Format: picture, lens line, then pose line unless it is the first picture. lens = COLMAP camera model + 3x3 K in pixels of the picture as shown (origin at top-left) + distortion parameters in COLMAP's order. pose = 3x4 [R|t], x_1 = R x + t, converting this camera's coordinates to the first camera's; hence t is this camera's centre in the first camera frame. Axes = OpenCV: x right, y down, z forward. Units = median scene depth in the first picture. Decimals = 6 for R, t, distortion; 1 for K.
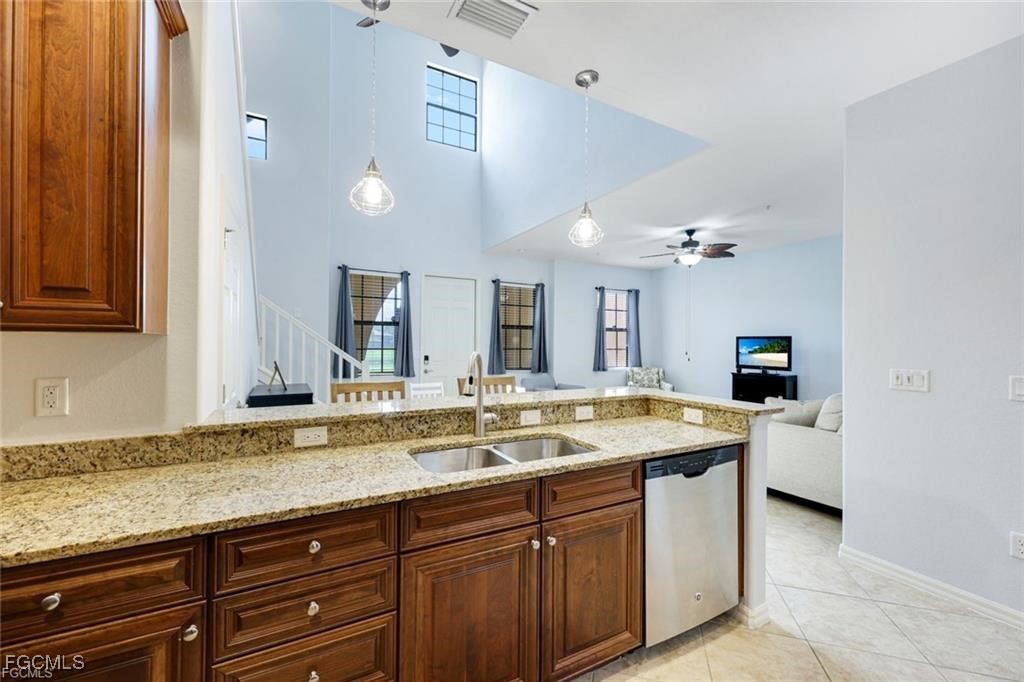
lens RADIAL K [[421.8, 0, 513.4], [0, 421.8, 343.0], [0, 0, 1]] dist [0.006487, 0.001303]
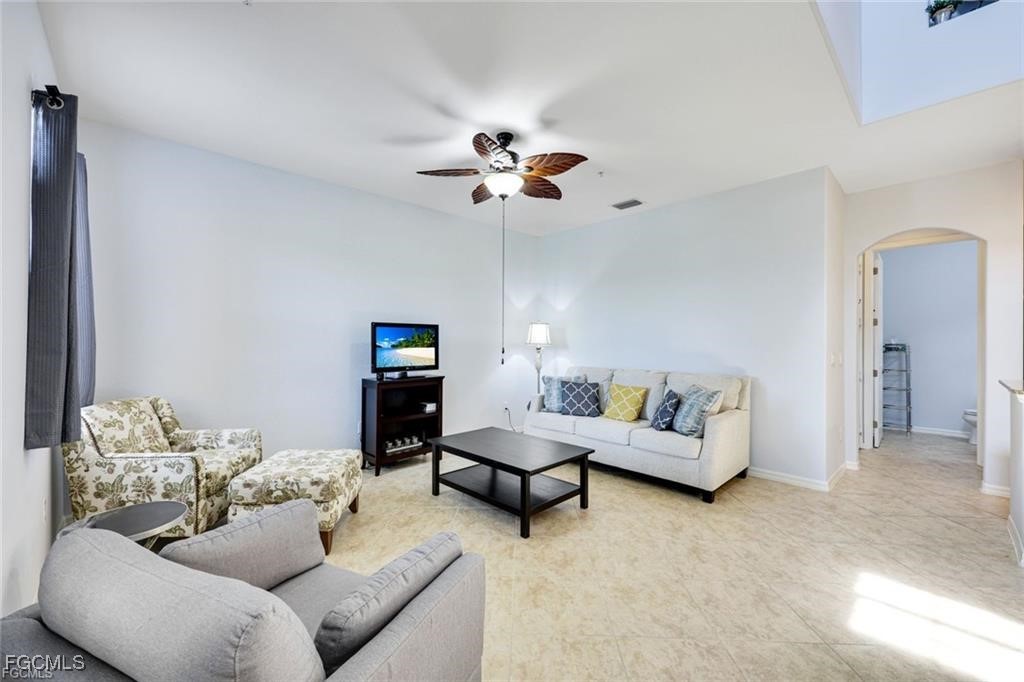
lens RADIAL K [[421.8, 0, 511.1], [0, 421.8, 337.0], [0, 0, 1]] dist [0.006487, 0.001303]
pose [[-0.269324, -0.003584, 0.963043, -0.125837], [-0.009792, 0.999952, 0.000983, 0.004243], [-0.963000, -0.009166, -0.269346, 1.090187]]
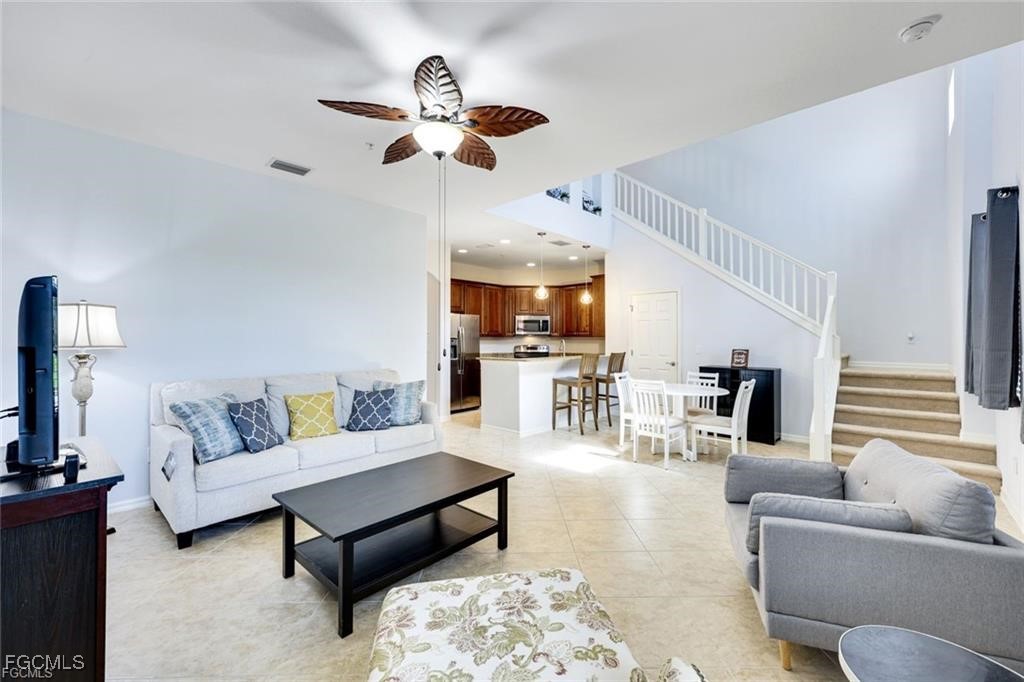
lens RADIAL K [[421.8, 0, 516.6], [0, 421.8, 335.6], [0, 0, 1]] dist [0.006487, 0.001303]
pose [[-0.948783, -0.006752, -0.315858, 0.452195], [-0.004799, 0.999964, -0.006959, 0.003919], [0.315893, -0.005087, -0.948781, 1.386440]]
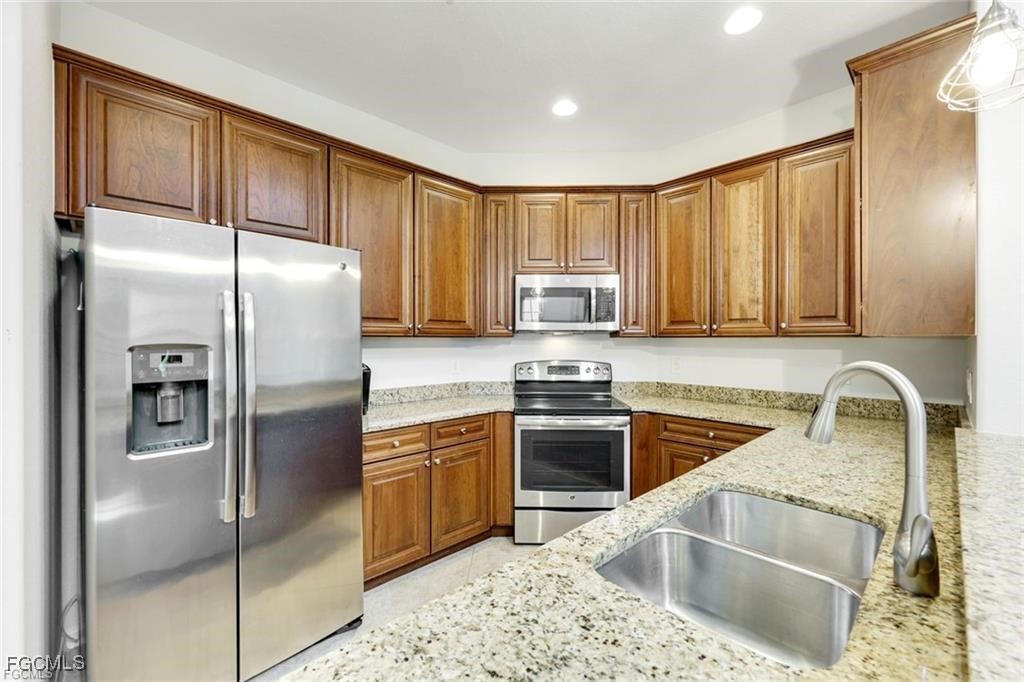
lens RADIAL K [[421.8, 0, 506.4], [0, 421.8, 341.8], [0, 0, 1]] dist [0.006487, 0.001303]
pose [[-0.964596, -0.002213, -0.263721, 0.118679], [-0.004076, 0.999970, 0.006517, -0.001107], [0.263699, 0.007362, -0.964577, 0.423314]]
